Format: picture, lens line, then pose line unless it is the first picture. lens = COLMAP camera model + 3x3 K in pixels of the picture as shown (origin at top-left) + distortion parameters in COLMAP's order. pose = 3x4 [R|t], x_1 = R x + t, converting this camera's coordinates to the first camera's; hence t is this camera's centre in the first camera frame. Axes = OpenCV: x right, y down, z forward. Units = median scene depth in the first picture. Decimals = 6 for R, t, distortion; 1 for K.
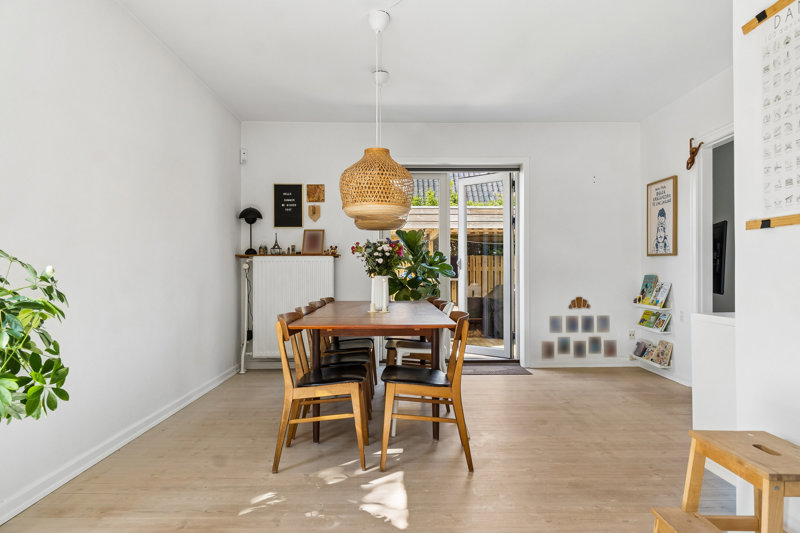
lens RADIAL K [[536.9, 0, 381.8], [0, 536.9, 268.9], [0, 0, 1]] dist [0.009361, 0.005953]
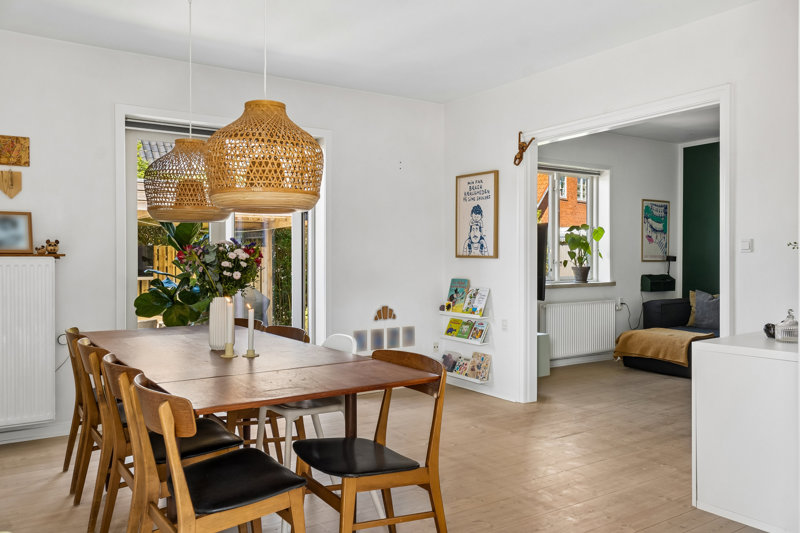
lens RADIAL K [[645.1, 0, 379.3], [0, 645.1, 261.0], [0, 0, 1]] dist [-0.007637, 0.001125]
pose [[0.824920, -0.004981, 0.565227, -0.222156], [-0.001227, 0.999943, 0.010603, -0.030346], [-0.565248, -0.009440, 0.824867, 0.206934]]
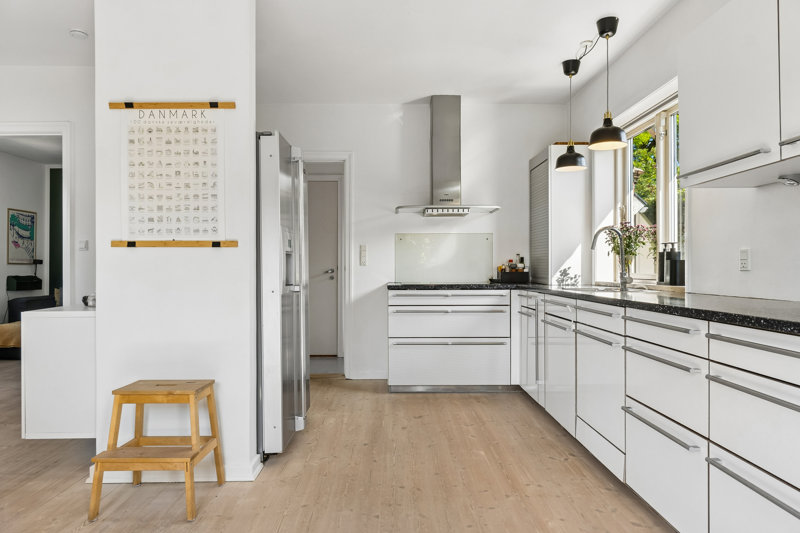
lens RADIAL K [[536.9, 0, 402.9], [0, 536.9, 269.0], [0, 0, 1]] dist [0.009361, 0.005953]
pose [[-0.022518, -0.001217, 0.999746, -0.298007], [-0.004281, 0.999990, 0.001121, -0.007222], [-0.999737, -0.004255, -0.022523, 0.103321]]
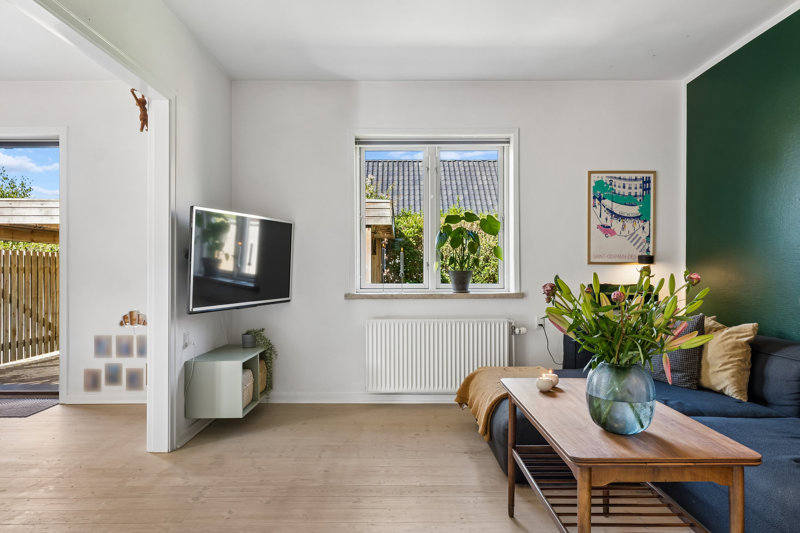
lens RADIAL K [[518.5, 0, 405.9], [0, 518.5, 261.7], [0, 0, 1]] dist [0.004589, 0.001060]
pose [[0.999991, -0.003518, -0.002524, 0.841850], [0.003517, 0.999994, -0.000298, -0.018465], [0.002525, 0.000289, 0.999997, 0.285123]]
